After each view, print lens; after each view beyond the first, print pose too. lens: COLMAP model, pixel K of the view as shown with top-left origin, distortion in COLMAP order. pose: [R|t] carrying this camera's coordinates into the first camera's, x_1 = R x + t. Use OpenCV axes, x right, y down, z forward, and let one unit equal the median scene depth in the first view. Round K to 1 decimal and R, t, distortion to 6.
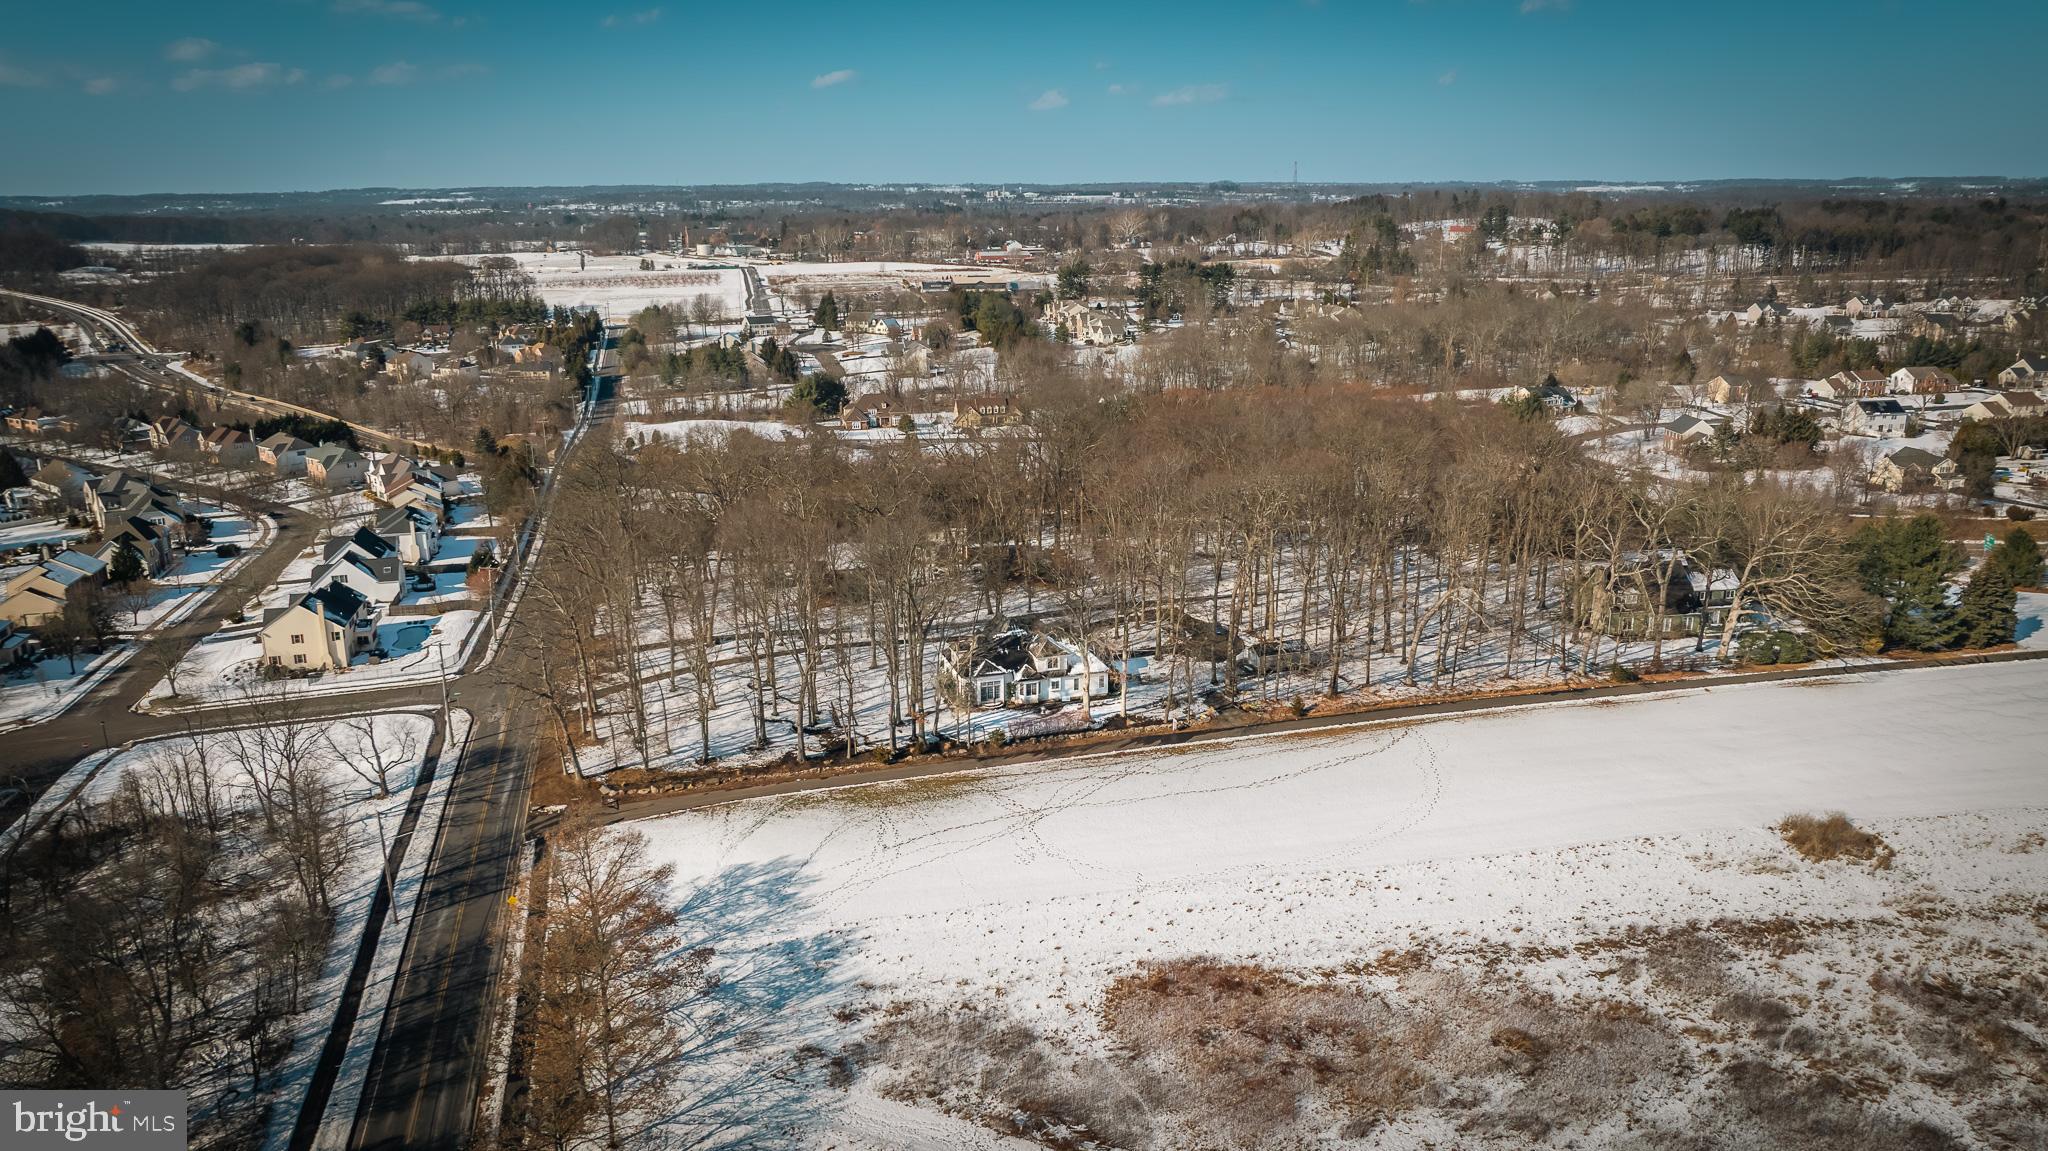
lens RADIAL K [[1441.2, 0, 1024.0], [0, 1441.2, 575.5], [0, 0, 1]] dist [-0.021105, 0.002964]
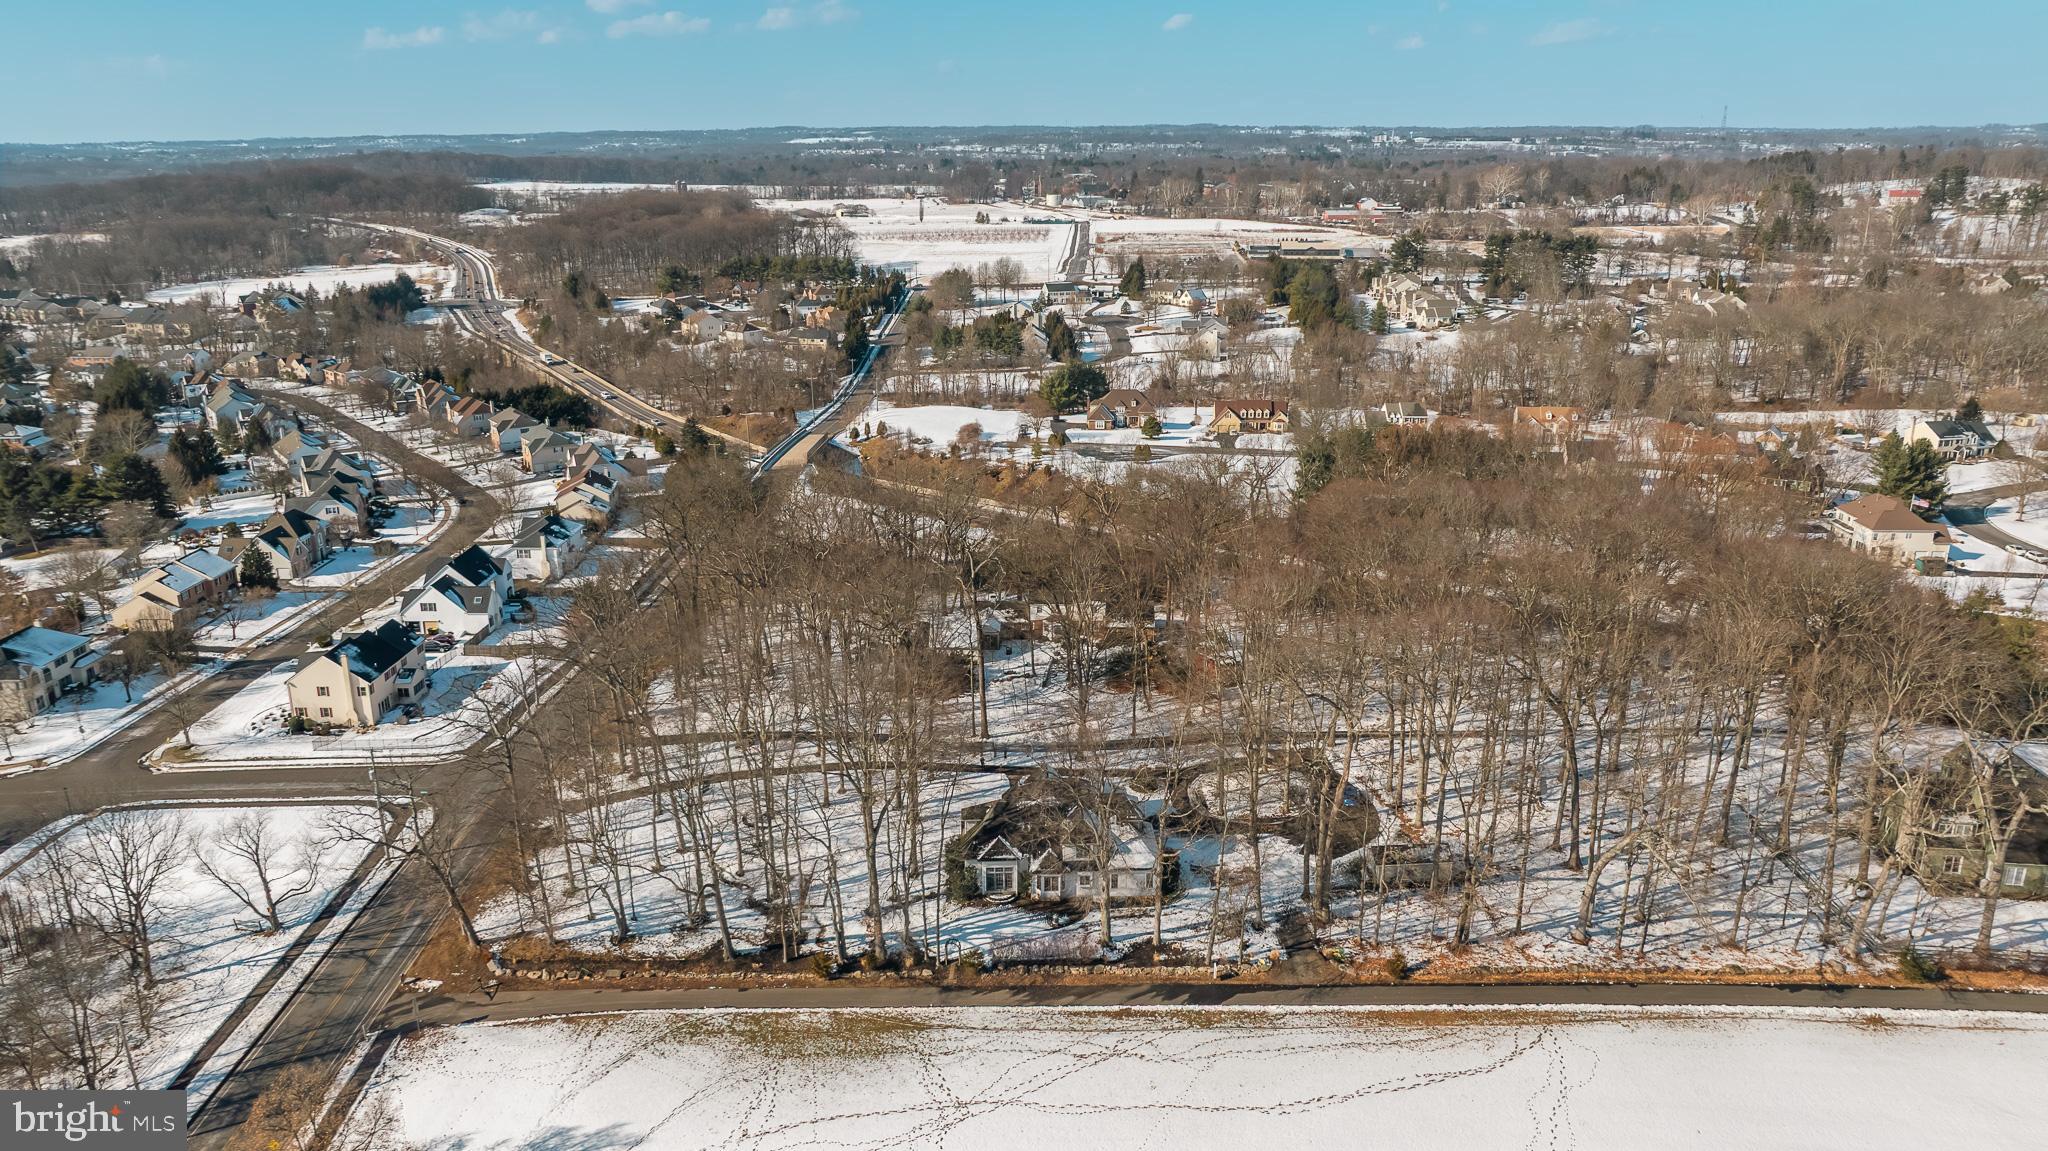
lens RADIAL K [[1441.2, 0, 1024.0], [0, 1441.2, 575.5], [0, 0, 1]] dist [-0.021105, 0.002964]
pose [[0.966226, 0.079558, -0.245108, 0.046186], [-0.070103, 0.996428, 0.047074, -0.033213], [0.247978, -0.028301, 0.968352, 0.072128]]
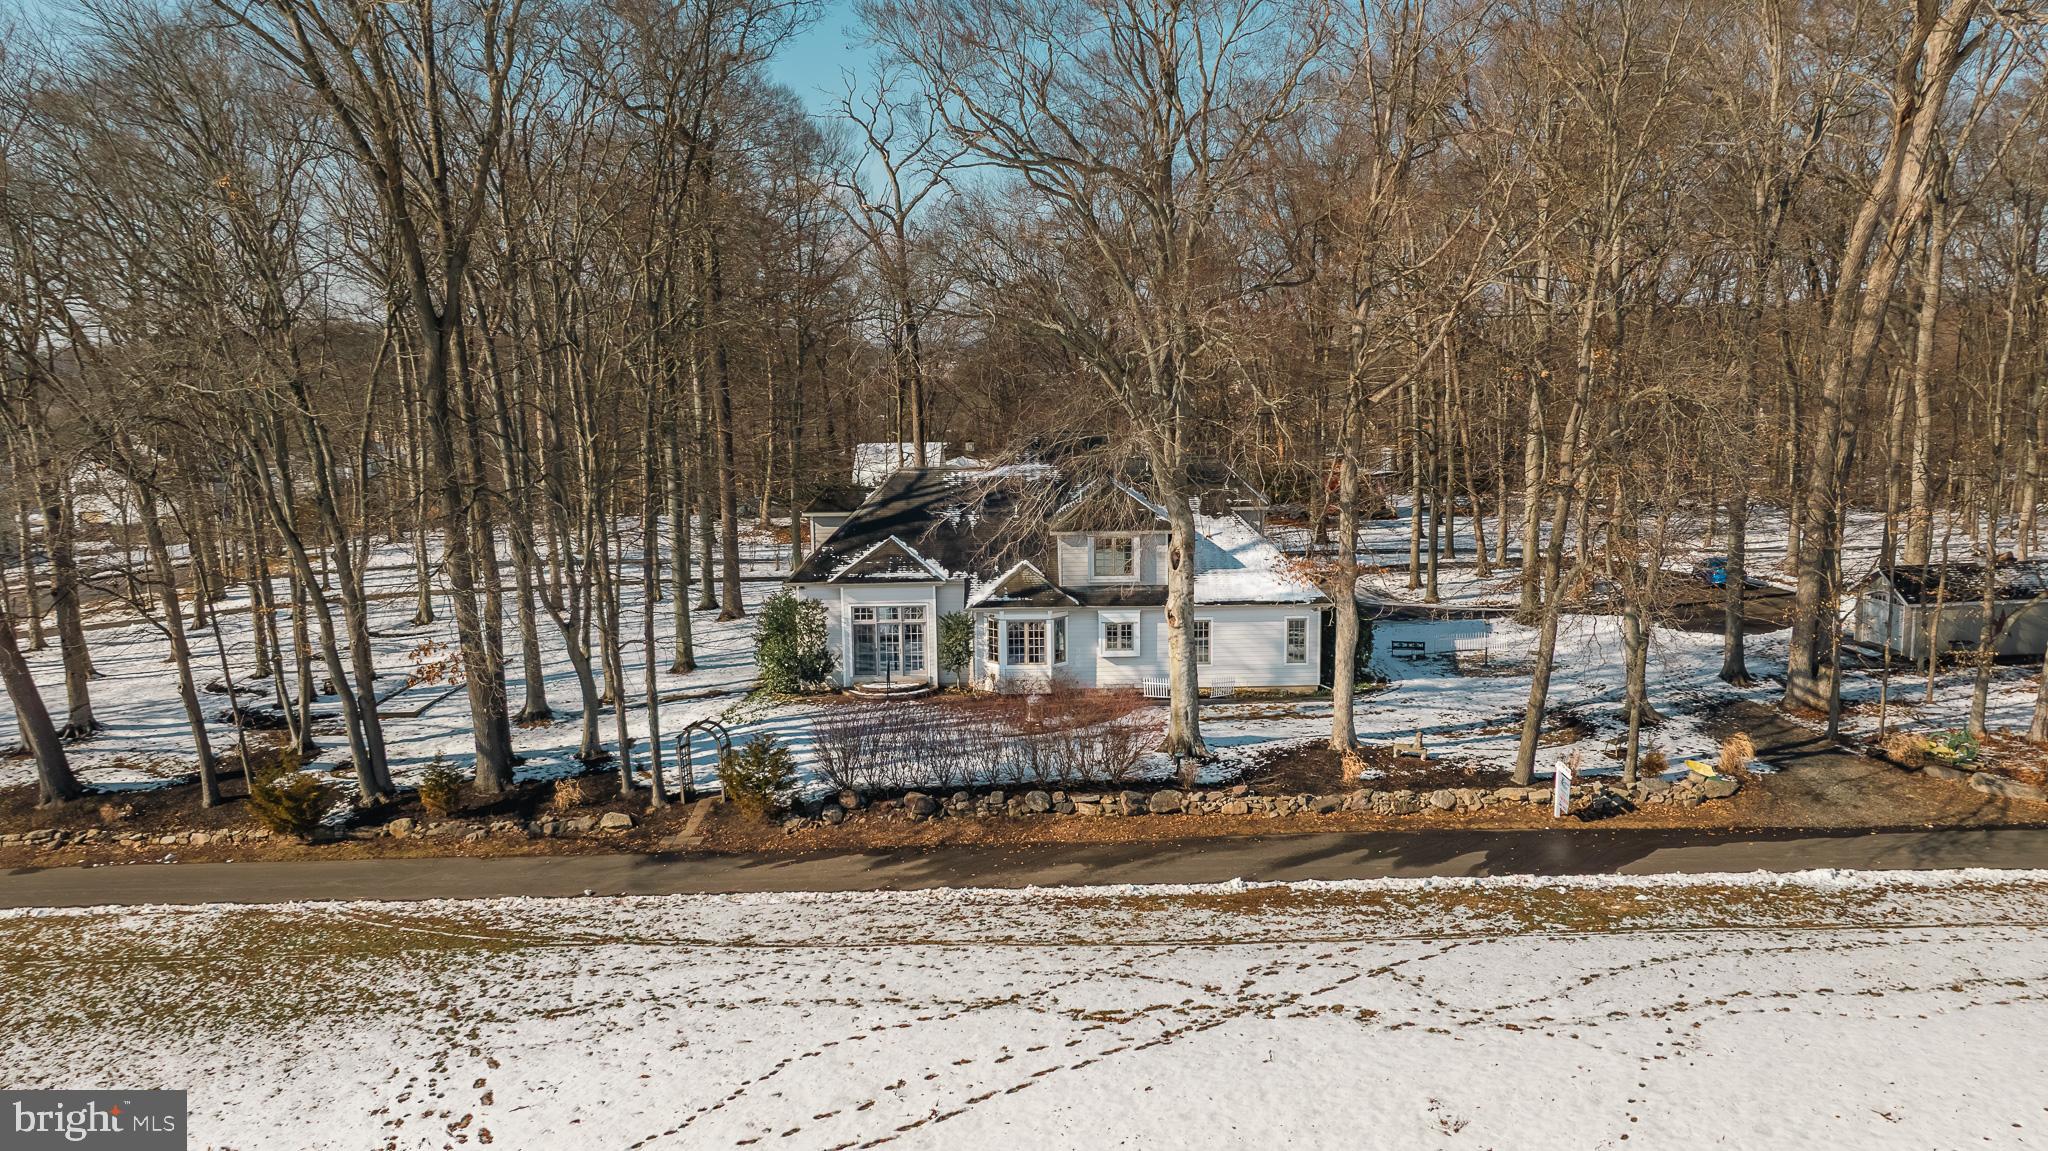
lens RADIAL K [[1441.2, 0, 1024.0], [0, 1441.2, 575.5], [0, 0, 1]] dist [-0.021105, 0.002964]
pose [[0.958835, 0.036774, -0.281571, 0.023016], [-0.067154, 0.992817, -0.099016, 0.026077], [0.275908, 0.113848, 0.954418, 0.203753]]
